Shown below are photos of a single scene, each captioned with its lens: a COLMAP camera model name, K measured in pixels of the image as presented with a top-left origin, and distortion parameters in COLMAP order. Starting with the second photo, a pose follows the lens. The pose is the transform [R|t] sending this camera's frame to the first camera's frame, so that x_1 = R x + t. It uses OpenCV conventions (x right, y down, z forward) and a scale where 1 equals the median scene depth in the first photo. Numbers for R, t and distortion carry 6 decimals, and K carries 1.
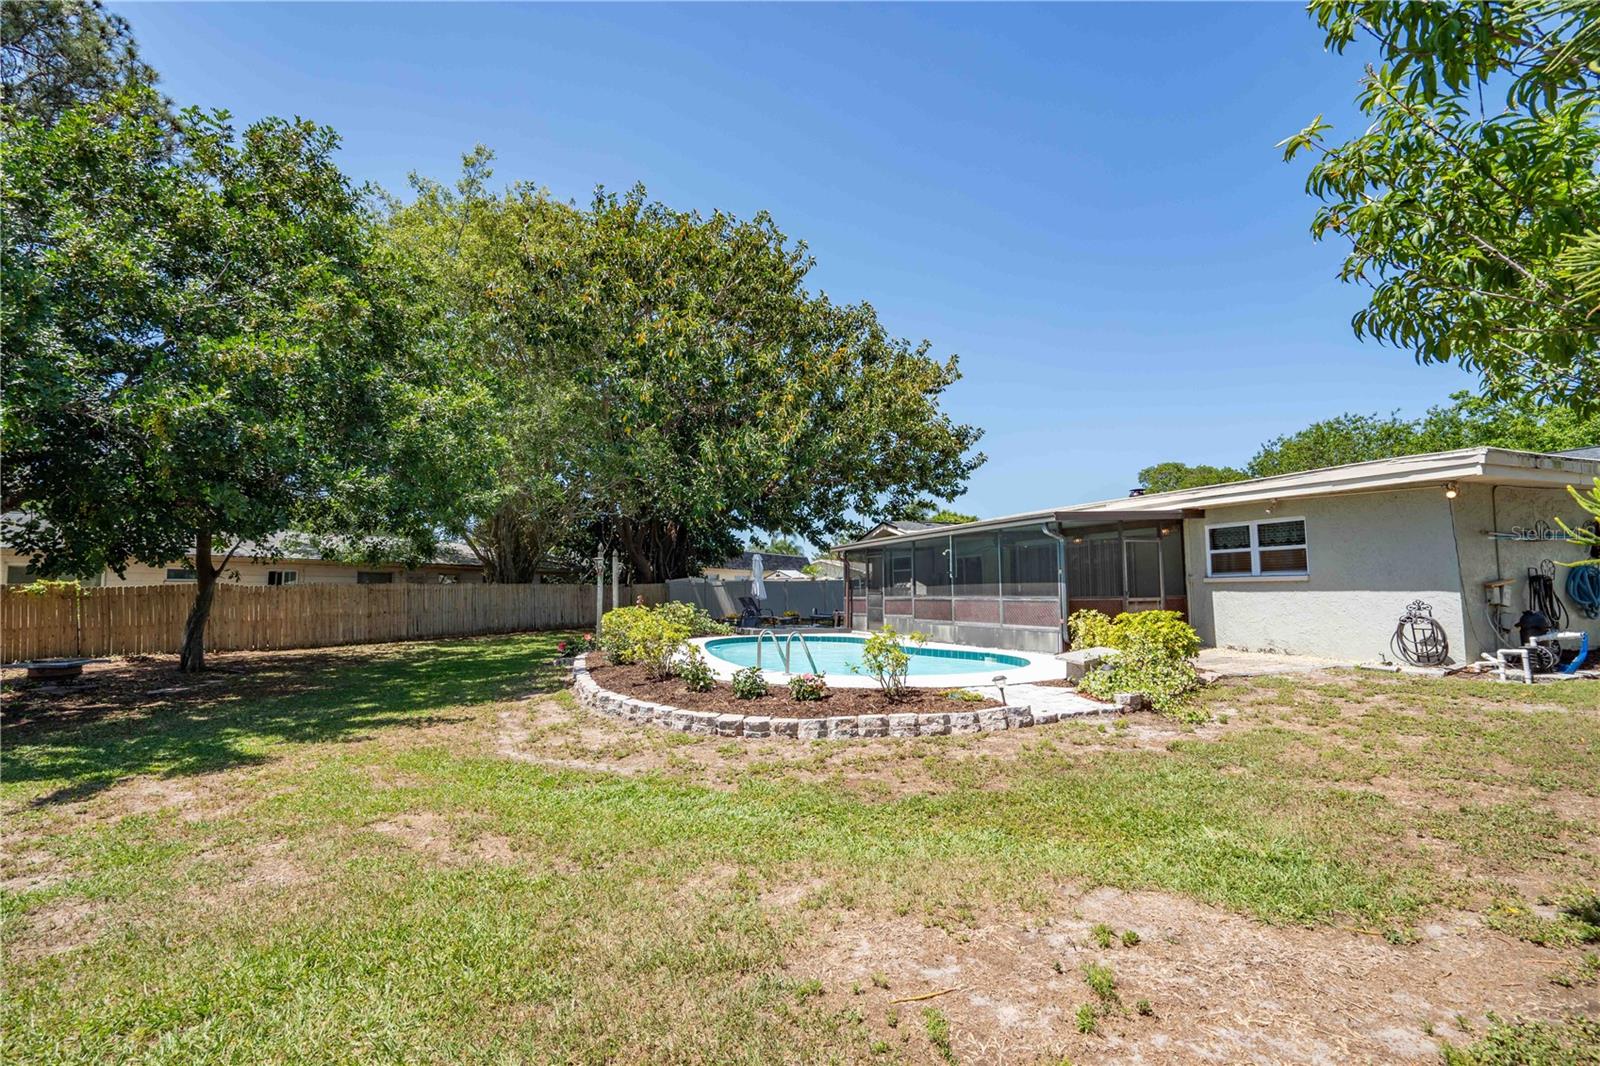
lens RADIAL K [[730.1, 0, 808.3], [0, 730.1, 531.7], [0, 0, 1]] dist [-0.009633, 0.000303]
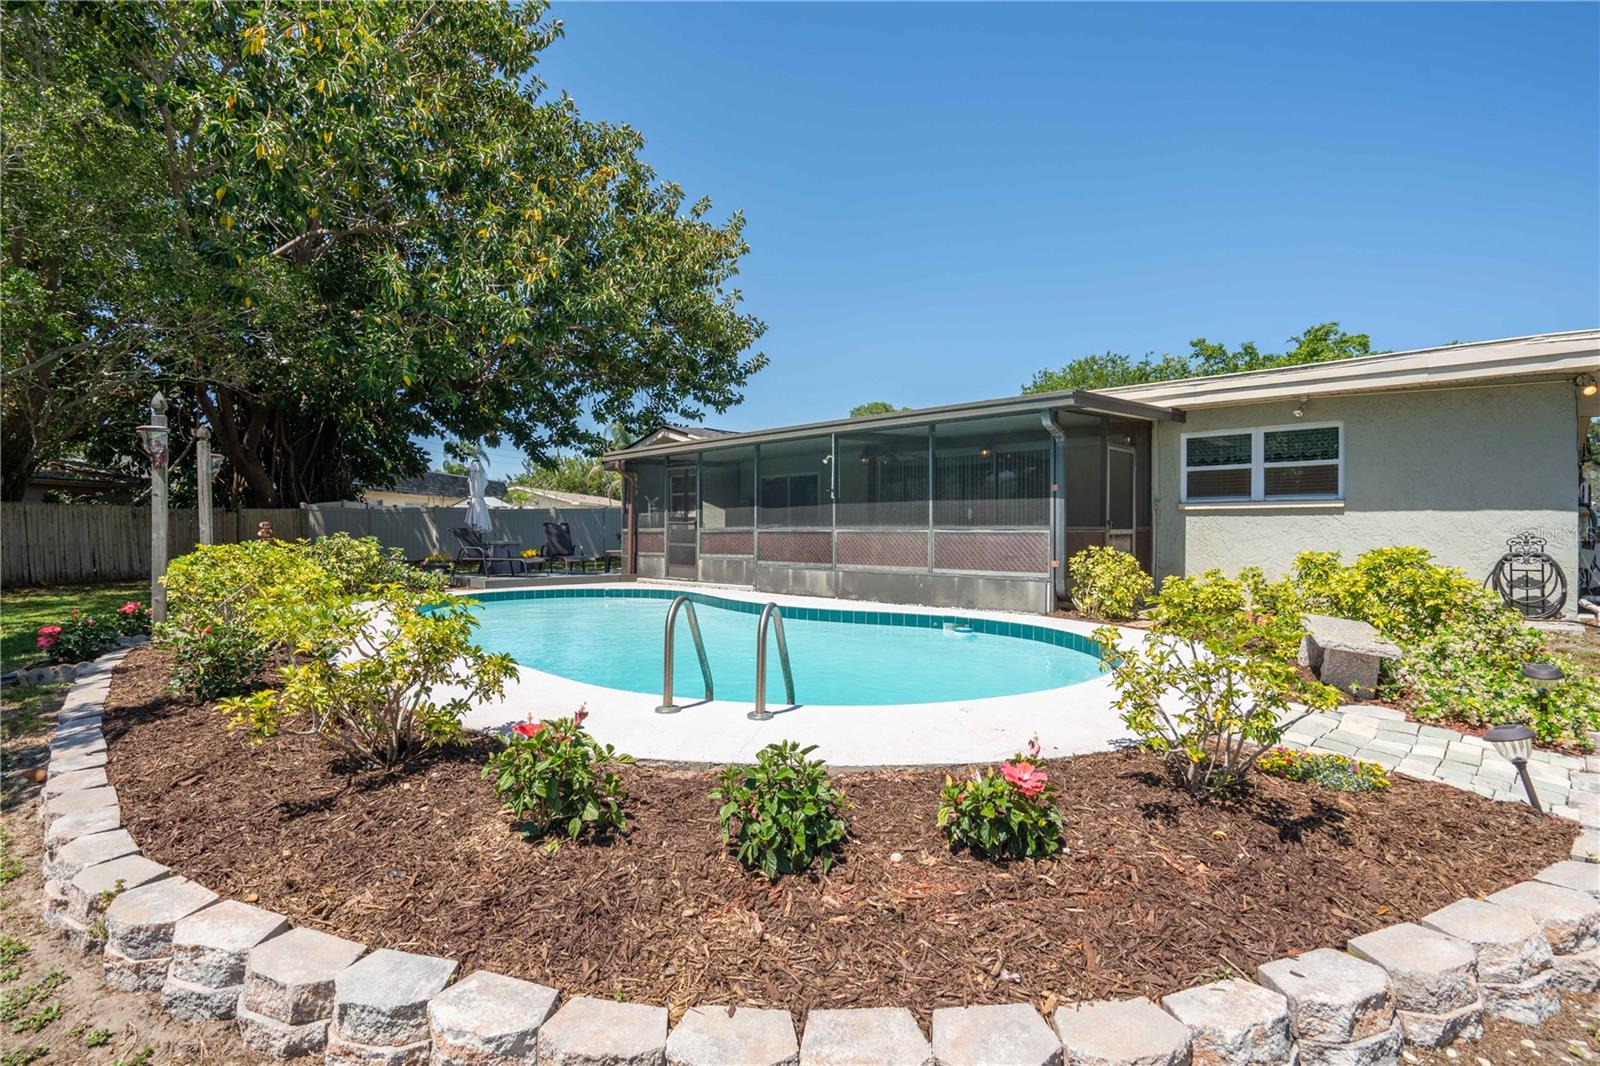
lens RADIAL K [[730.1, 0, 785.7], [0, 730.1, 535.7], [0, 0, 1]] dist [-0.009633, 0.000303]
pose [[0.915746, 0.003708, 0.401740, -0.086711], [-0.039833, 0.995868, 0.081607, 0.036042], [-0.399777, -0.090734, 0.912110, 0.334703]]
